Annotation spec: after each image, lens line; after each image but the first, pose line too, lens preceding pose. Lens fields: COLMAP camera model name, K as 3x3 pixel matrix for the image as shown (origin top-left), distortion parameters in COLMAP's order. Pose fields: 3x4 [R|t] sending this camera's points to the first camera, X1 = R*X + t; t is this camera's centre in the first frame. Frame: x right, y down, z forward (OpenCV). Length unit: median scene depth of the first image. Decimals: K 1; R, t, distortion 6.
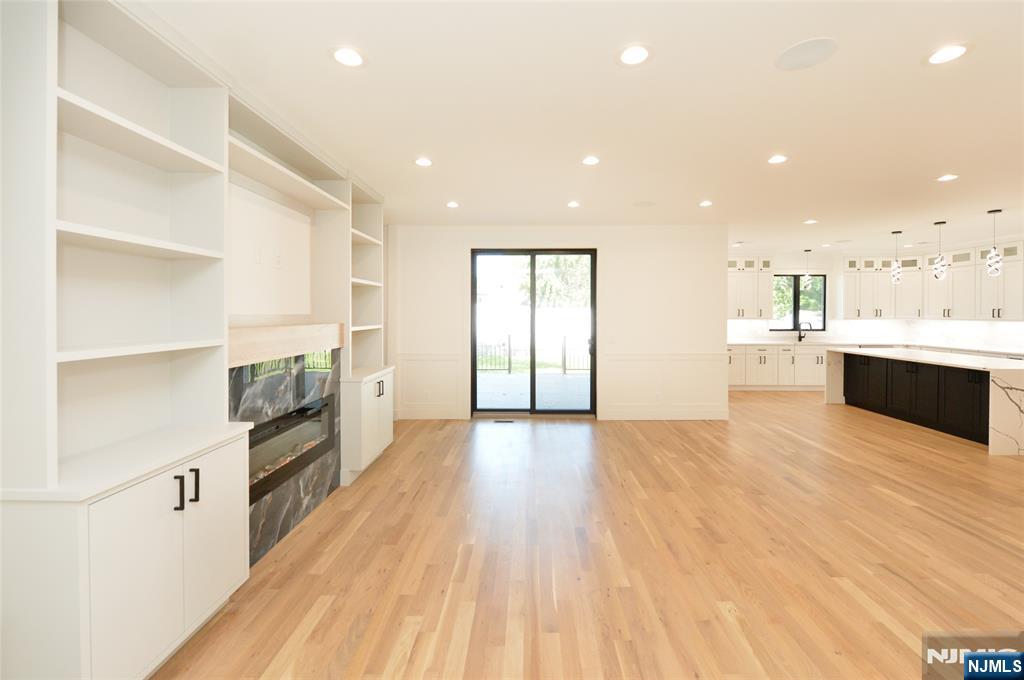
lens RADIAL K [[421.7, 0, 520.5], [0, 421.7, 315.1], [0, 0, 1]] dist [-0.004775, -0.000400]
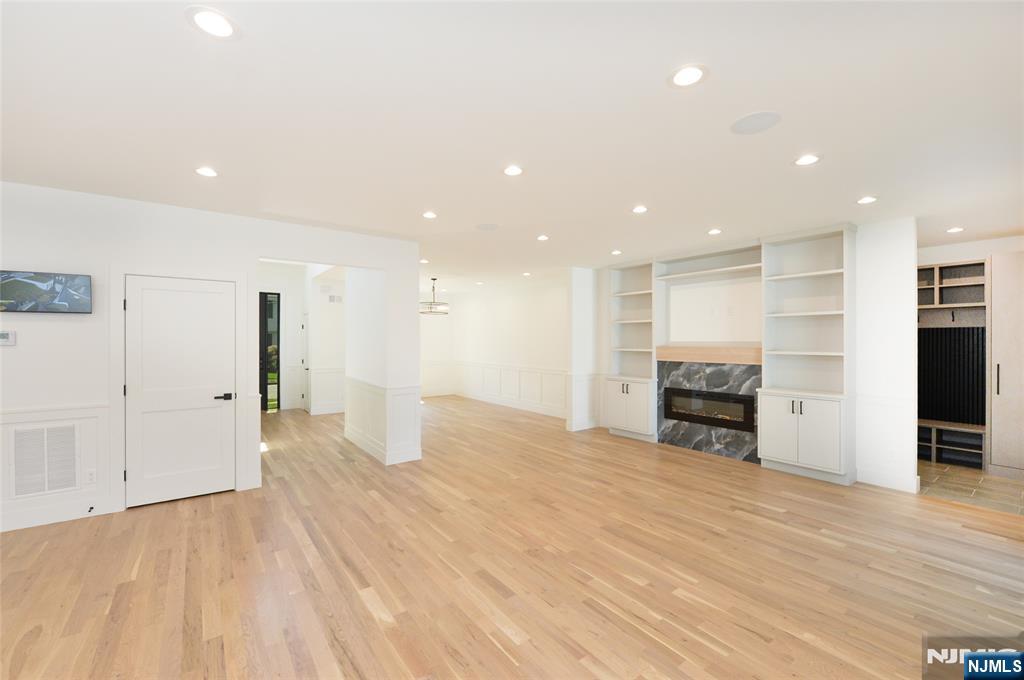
lens RADIAL K [[421.7, 0, 511.7], [0, 421.7, 342.0], [0, 0, 1]] dist [-0.004775, -0.000400]
pose [[-0.790426, -0.000845, -0.612557, 1.135540], [-0.008206, 0.999924, 0.009209, -0.007373], [0.612503, 0.012306, -0.790373, 1.668914]]
